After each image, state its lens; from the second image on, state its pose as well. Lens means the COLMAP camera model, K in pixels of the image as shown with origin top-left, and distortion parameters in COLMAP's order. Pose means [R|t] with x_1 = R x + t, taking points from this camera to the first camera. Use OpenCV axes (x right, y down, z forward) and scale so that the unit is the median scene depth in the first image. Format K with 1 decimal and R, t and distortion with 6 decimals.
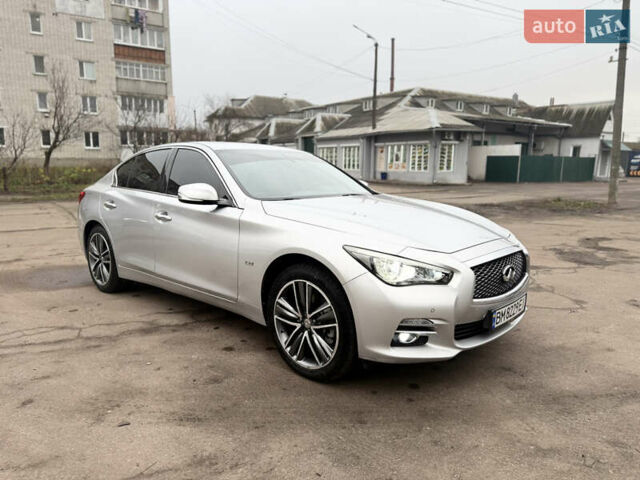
lens RADIAL K [[458.3, 0, 321.1], [0, 458.3, 240.6], [0, 0, 1]] dist [0.041032, -0.054811]
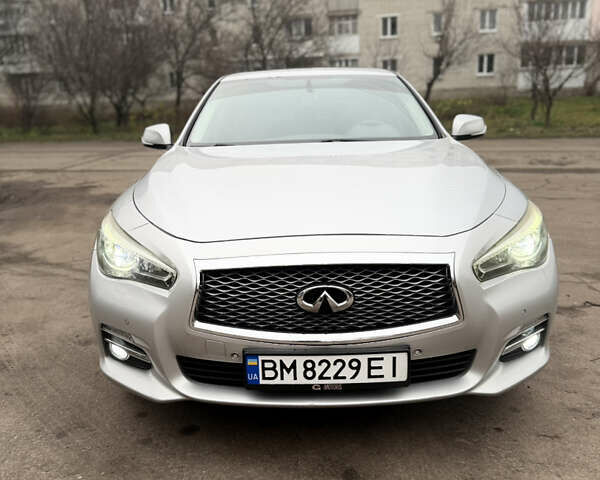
lens RADIAL K [[573.8, 0, 300.0], [0, 573.8, 240.0], [0, 0, 1]] dist [0.118745, -0.278708]
pose [[0.669830, 0.143573, -0.728502, 0.154874], [-0.080566, 0.989389, 0.120911, -0.012889], [0.738131, -0.022297, 0.674289, 0.097000]]
